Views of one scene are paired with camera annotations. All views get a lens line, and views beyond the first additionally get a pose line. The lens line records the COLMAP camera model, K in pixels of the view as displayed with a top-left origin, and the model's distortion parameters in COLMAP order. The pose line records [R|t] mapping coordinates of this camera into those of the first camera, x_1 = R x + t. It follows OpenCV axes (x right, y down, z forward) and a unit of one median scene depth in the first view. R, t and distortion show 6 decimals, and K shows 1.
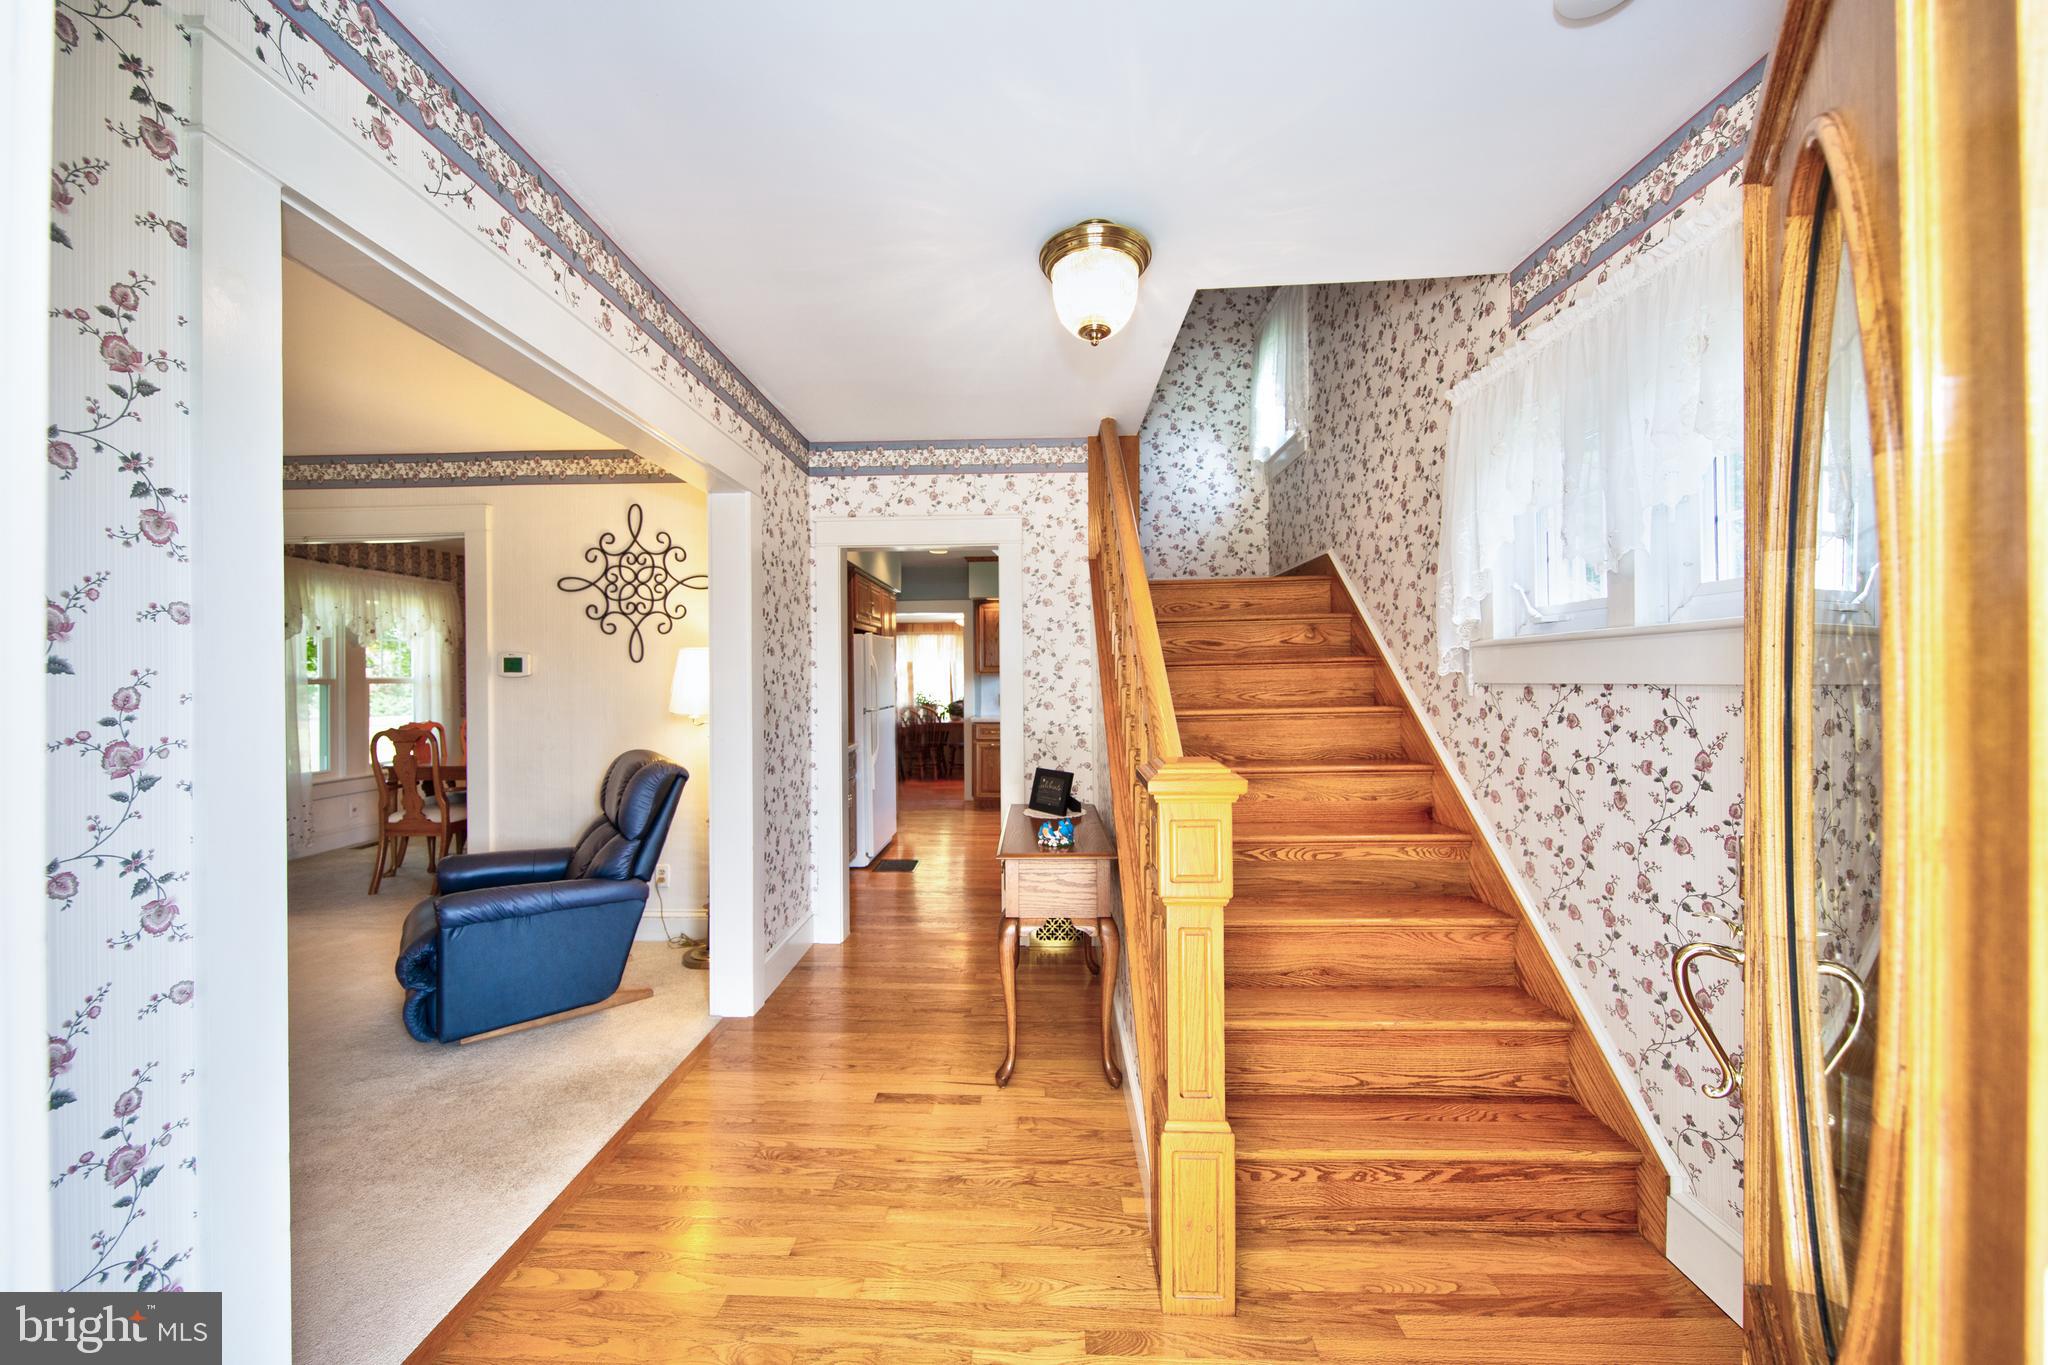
lens RADIAL K [[739.6, 0, 1024.3], [0, 739.6, 681.3], [0, 0, 1]] dist [-0.007885, -0.000232]
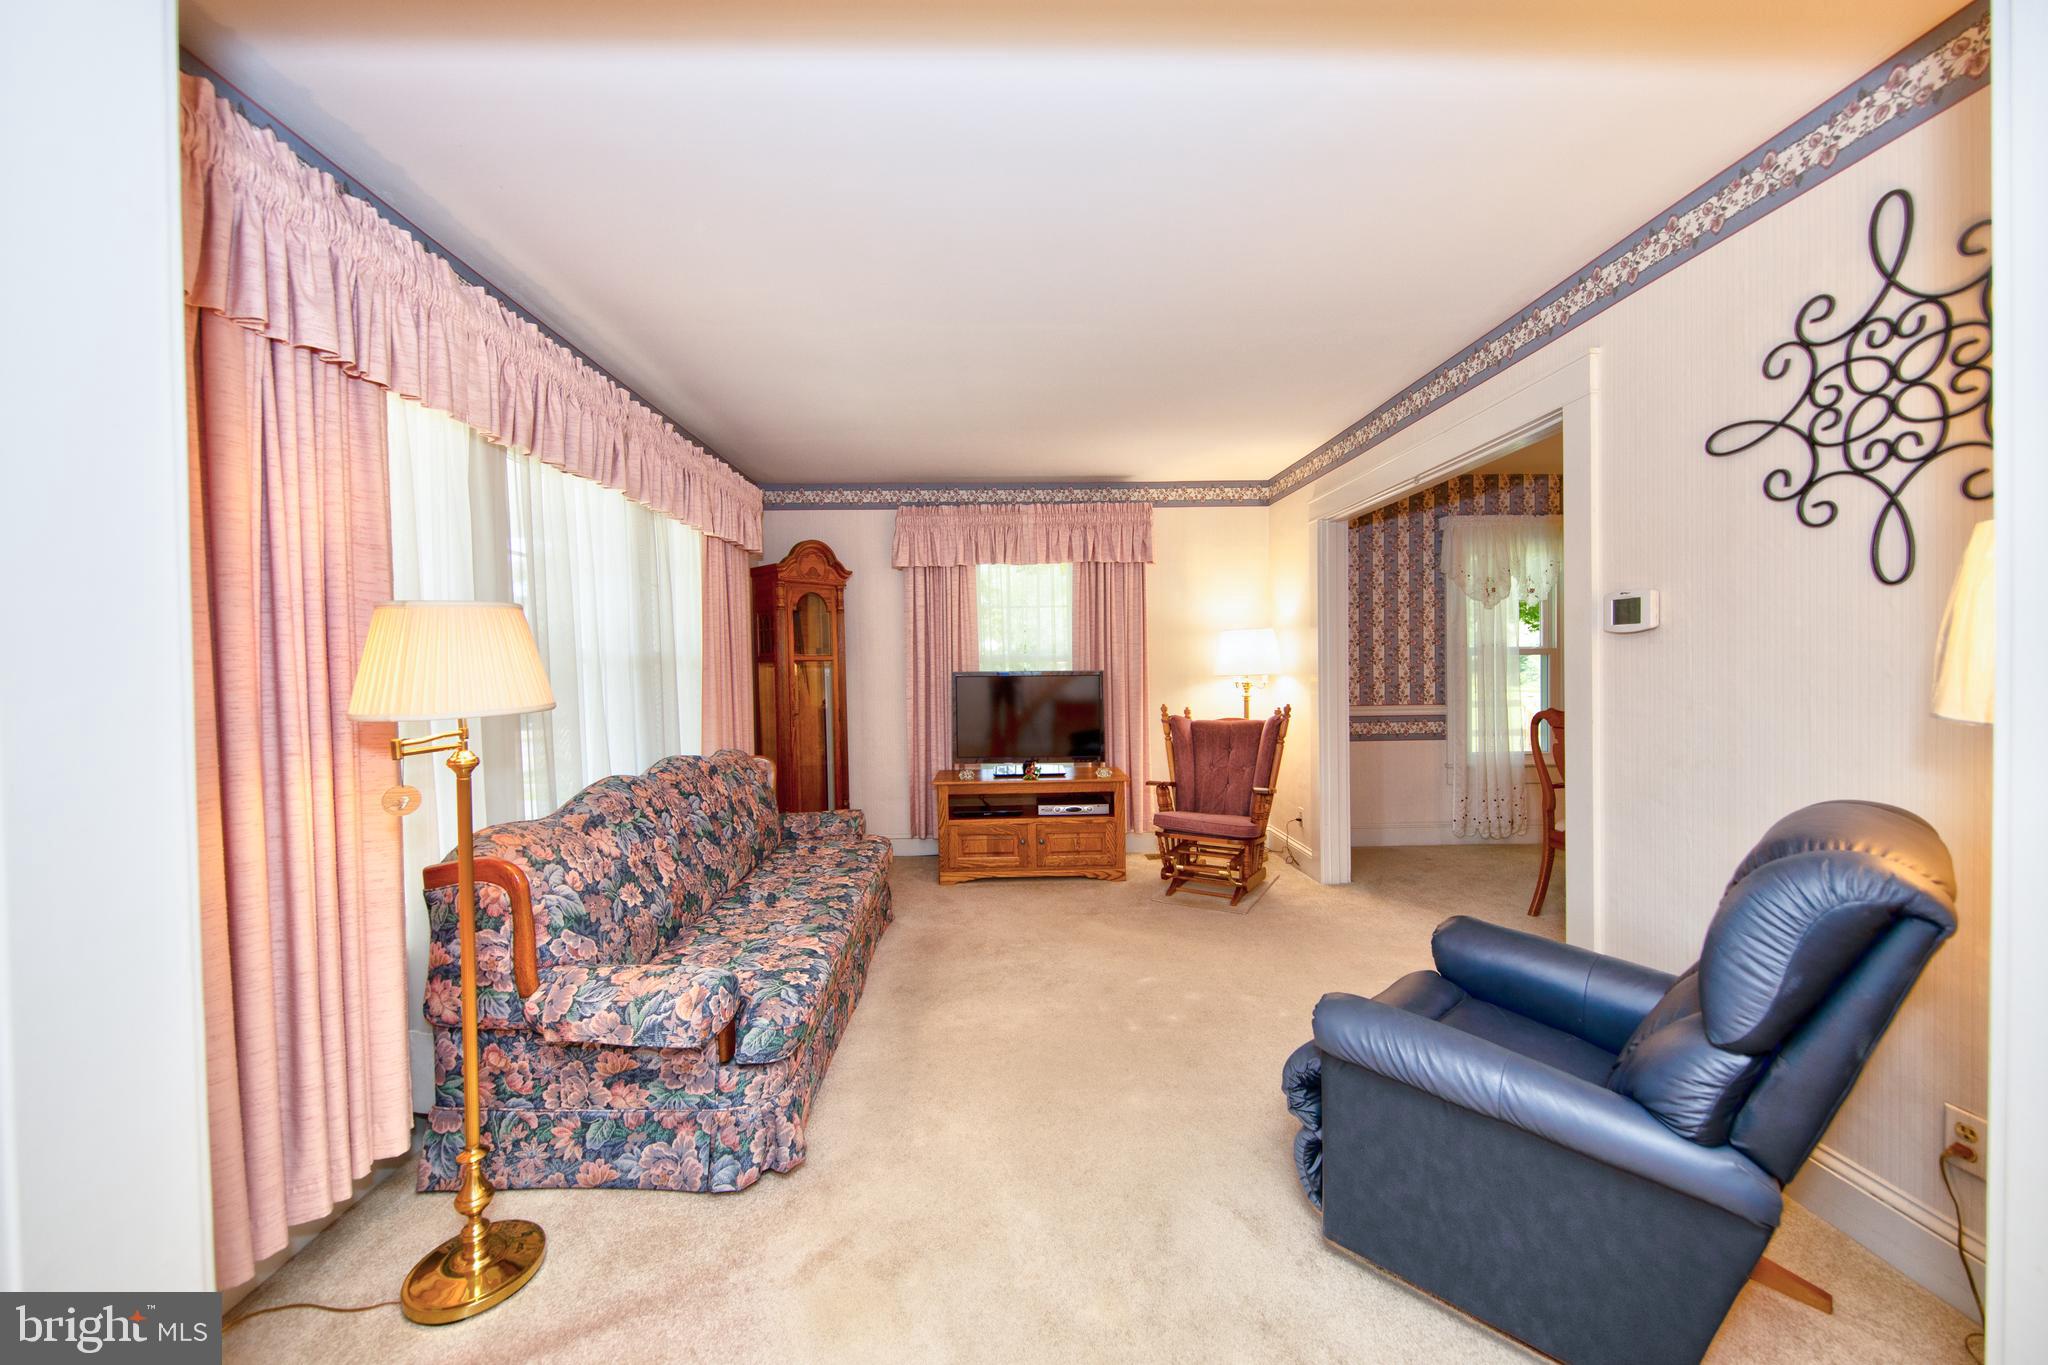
lens RADIAL K [[739.6, 0, 1029.3], [0, 739.6, 681.2], [0, 0, 1]] dist [-0.007885, -0.000232]
pose [[0.051703, 0.024643, -0.998358, -0.146402], [0.005141, 0.999676, 0.024942, 0.015359], [0.998649, -0.006422, 0.051560, 0.504428]]
